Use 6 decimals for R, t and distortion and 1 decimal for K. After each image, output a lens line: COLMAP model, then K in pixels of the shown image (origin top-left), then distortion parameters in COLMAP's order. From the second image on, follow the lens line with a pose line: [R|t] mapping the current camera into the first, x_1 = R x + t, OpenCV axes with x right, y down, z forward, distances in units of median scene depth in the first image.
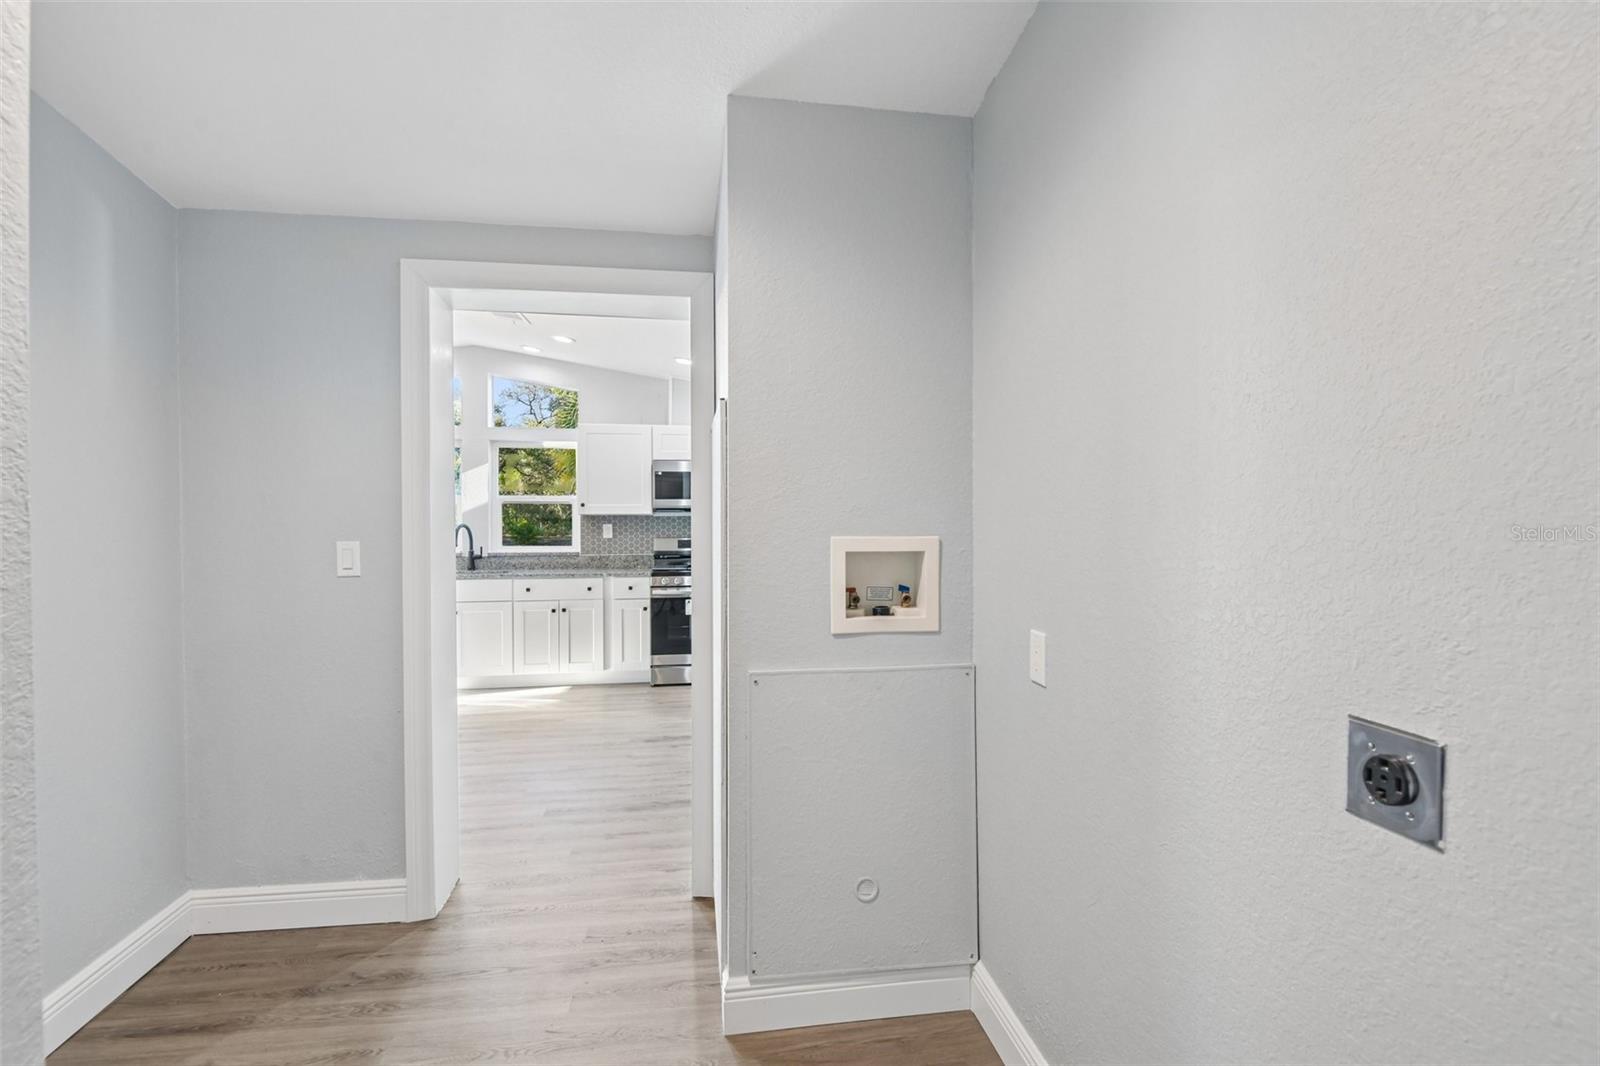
lens RADIAL K [[737.8, 0, 803.4], [0, 737.8, 527.1], [0, 0, 1]] dist [0.026196, -0.026572]
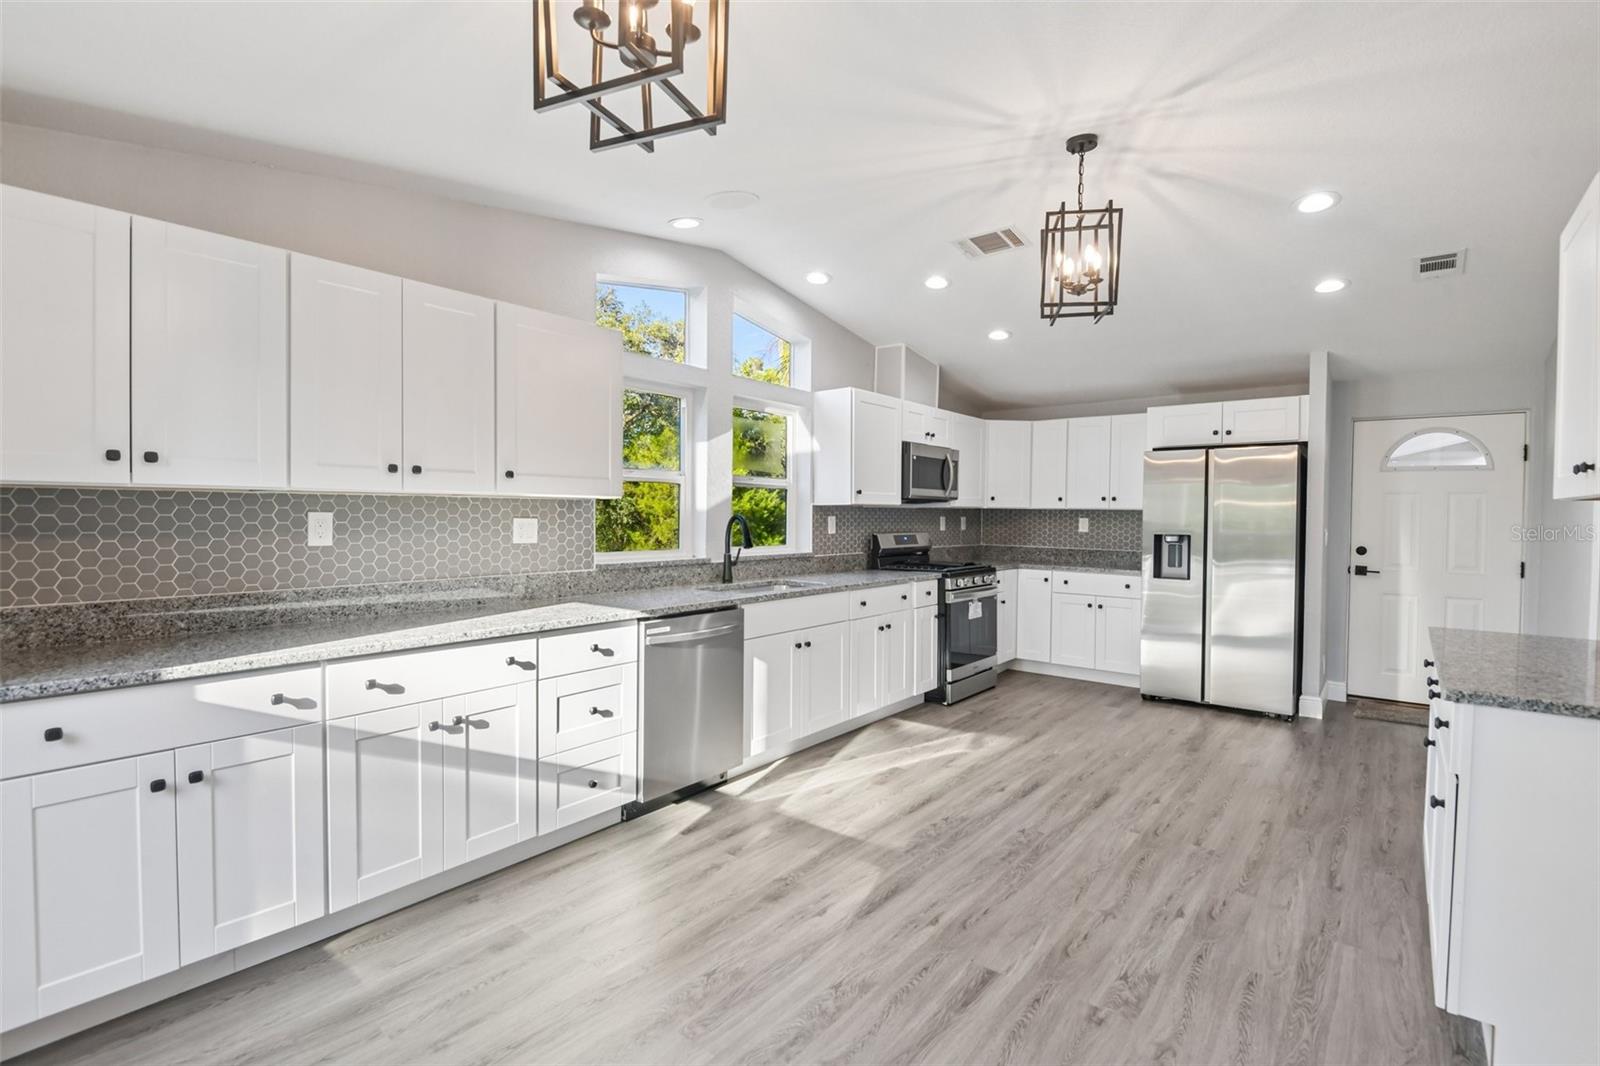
lens RADIAL K [[729.8, 0, 801.5], [0, 729.8, 527.7], [0, 0, 1]] dist [0.023026, -0.026512]
pose [[0.739412, -0.002438, 0.673249, -0.830507], [-0.006608, 0.999919, 0.010878, 0.000127], [-0.673221, -0.012492, 0.739336, 0.448866]]
